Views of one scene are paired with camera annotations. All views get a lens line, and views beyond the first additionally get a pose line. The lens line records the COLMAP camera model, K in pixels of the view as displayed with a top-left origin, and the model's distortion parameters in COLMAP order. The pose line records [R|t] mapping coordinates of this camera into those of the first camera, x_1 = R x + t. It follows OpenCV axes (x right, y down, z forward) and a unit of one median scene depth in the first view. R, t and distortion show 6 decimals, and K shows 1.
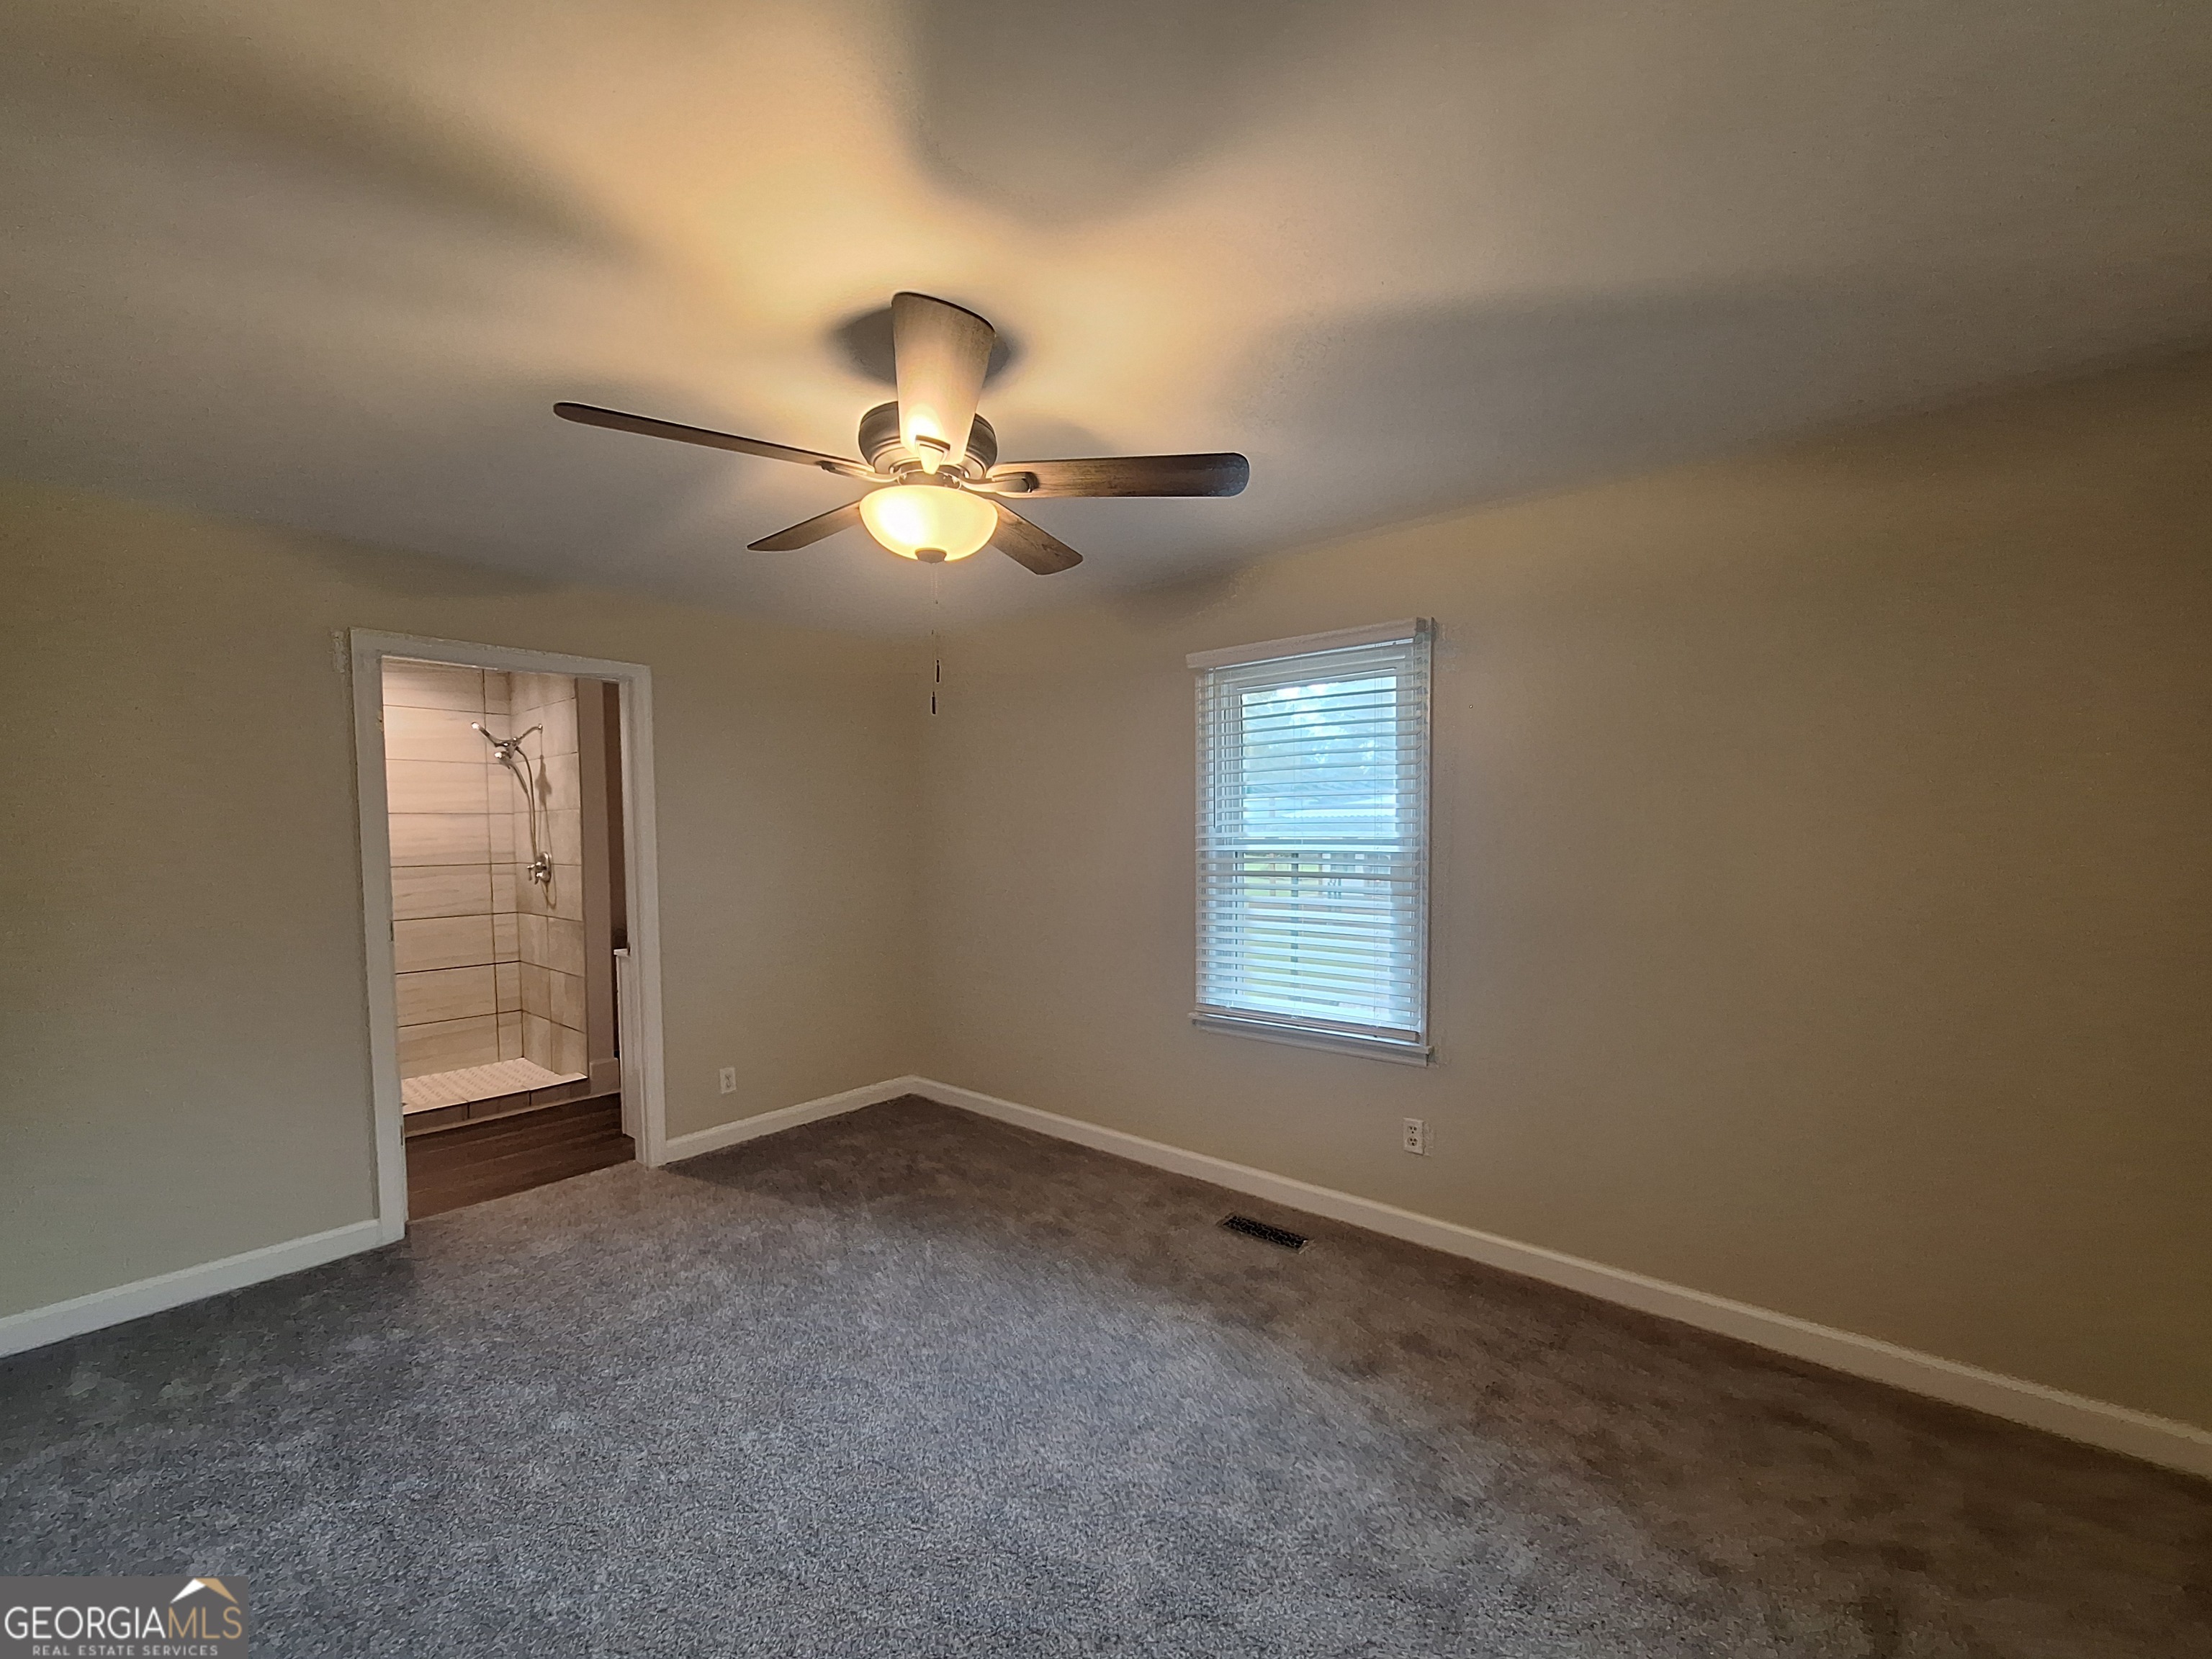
lens RADIAL K [[868.8, 0, 1105.7], [0, 868.8, 838.0], [0, 0, 1]] dist [0.003592, 0.000332]
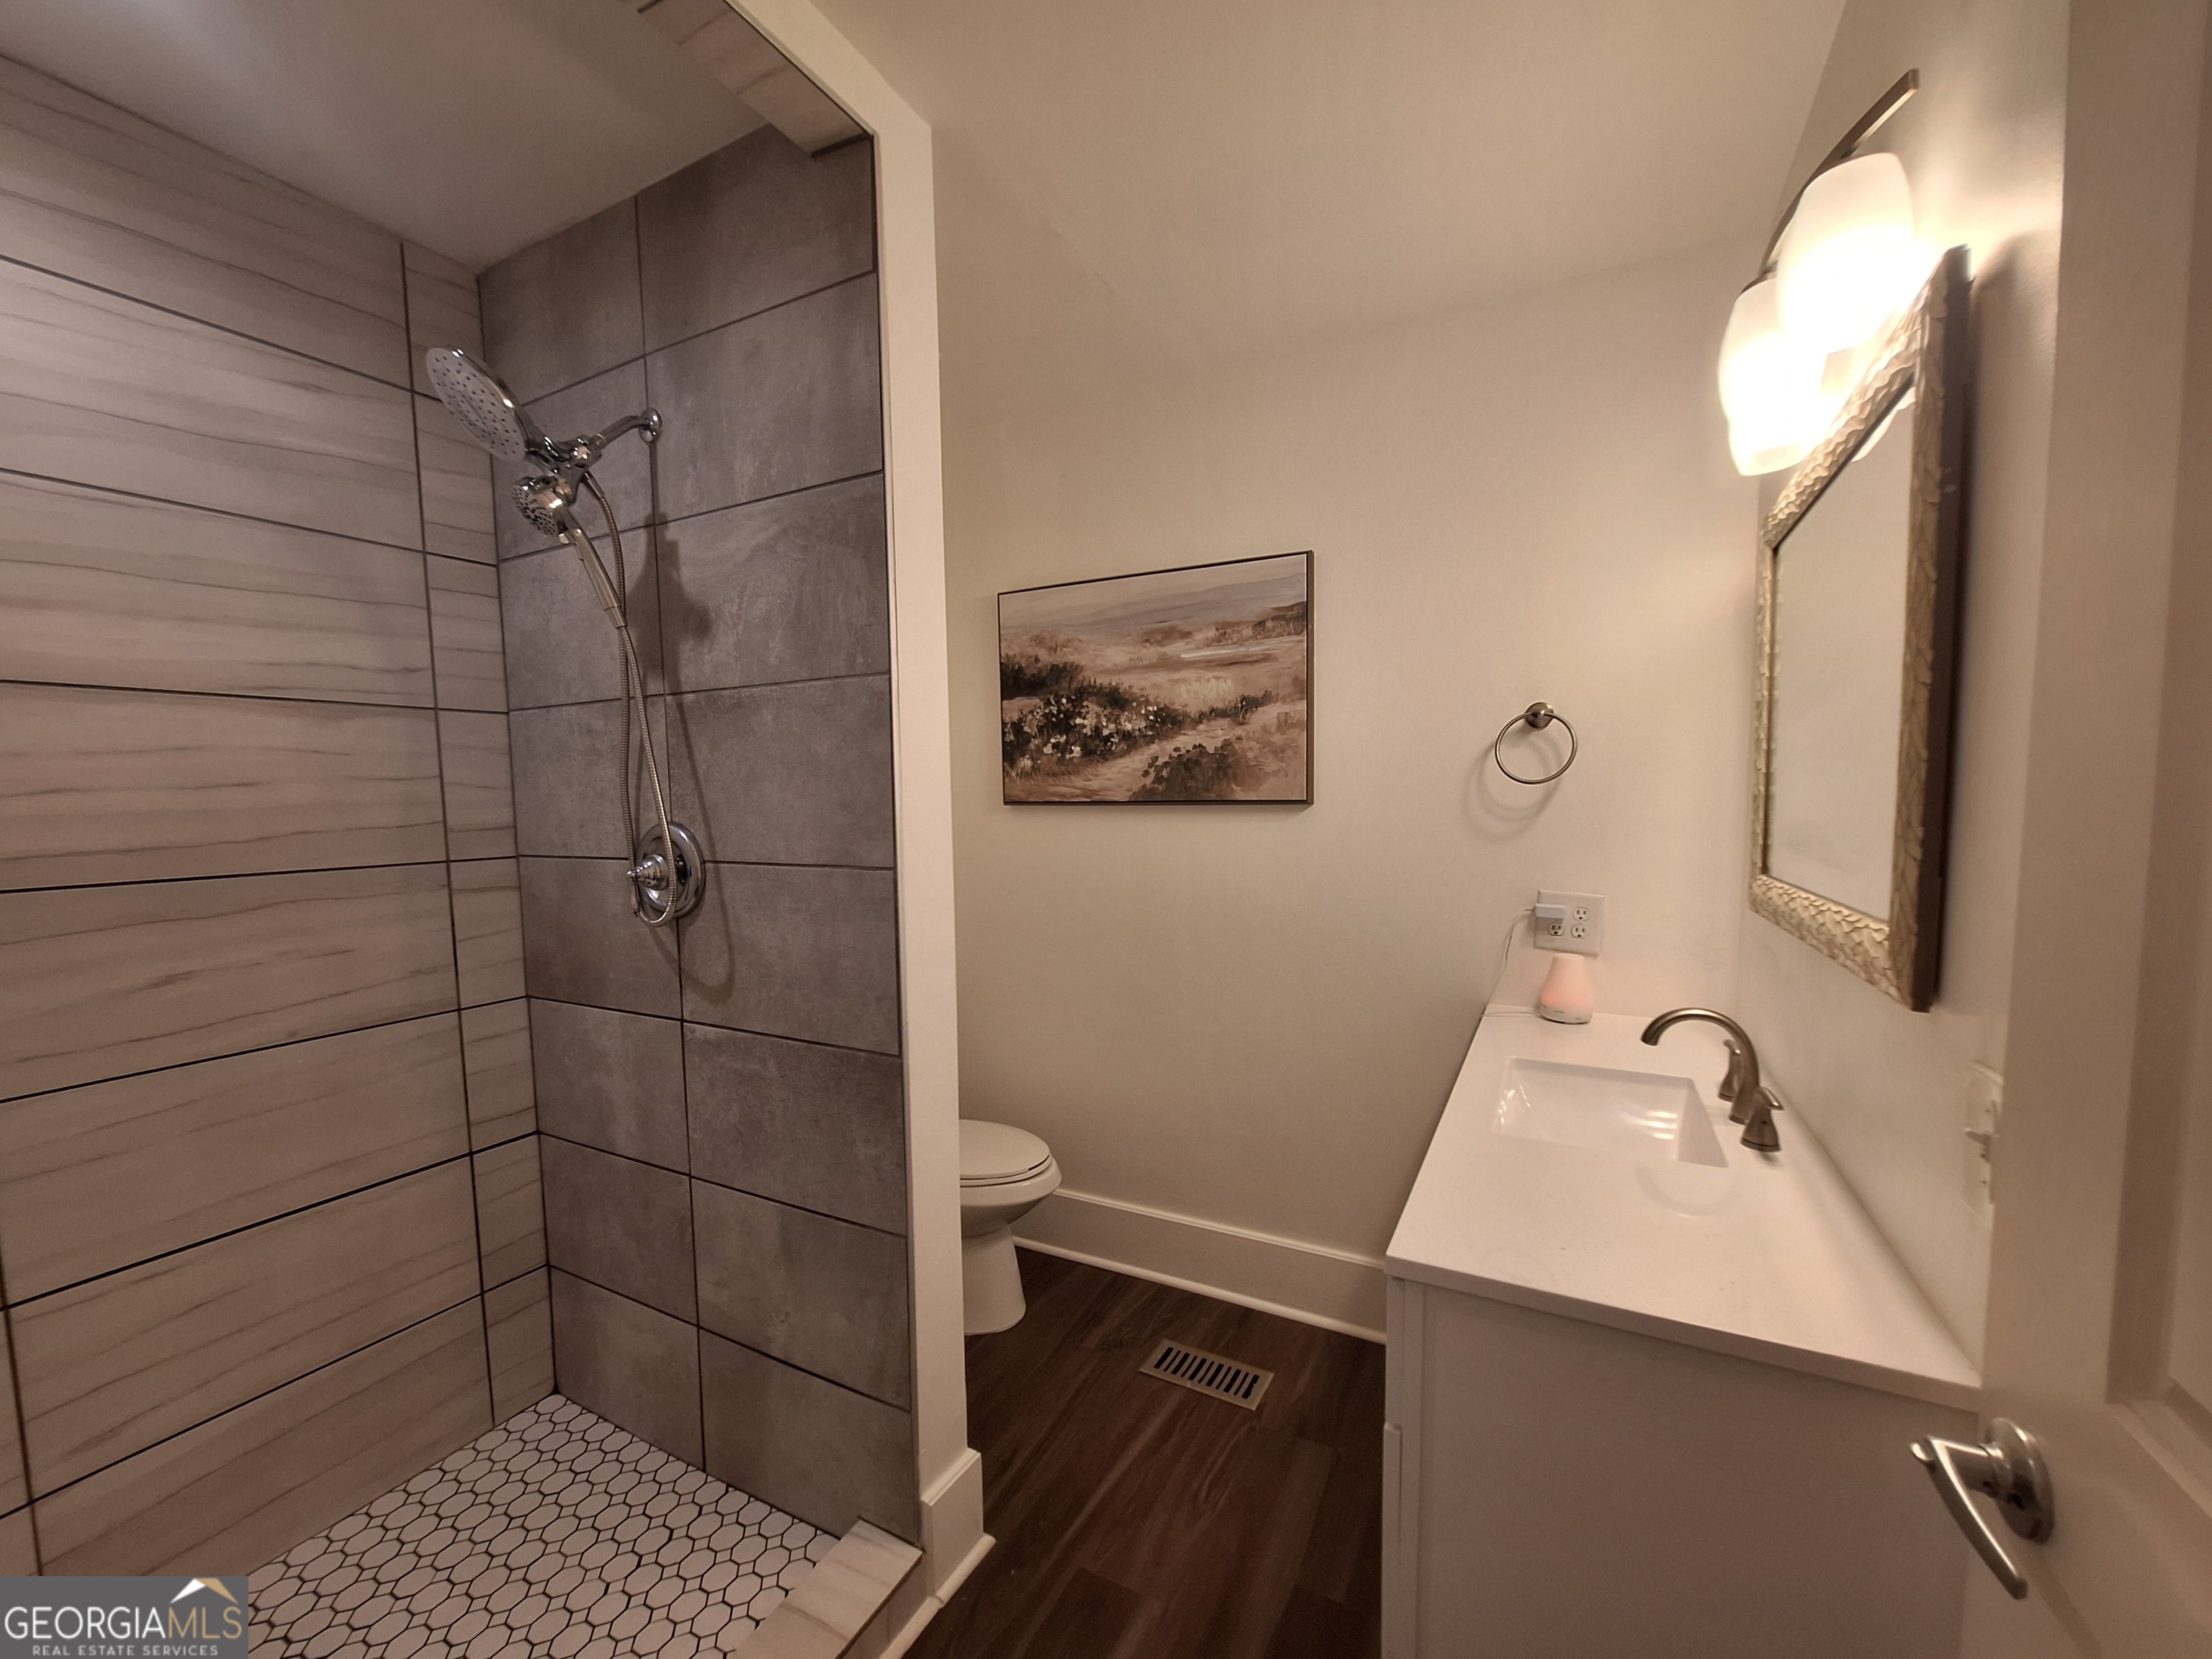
lens RADIAL K [[868.8, 0, 1111.6], [0, 868.8, 839.7], [0, 0, 1]] dist [0.003592, 0.000332]
pose [[0.978022, -0.016508, 0.207848, -0.549113], [0.007038, 0.998906, 0.046222, 0.008143], [-0.208384, -0.043744, 0.977068, 0.647714]]
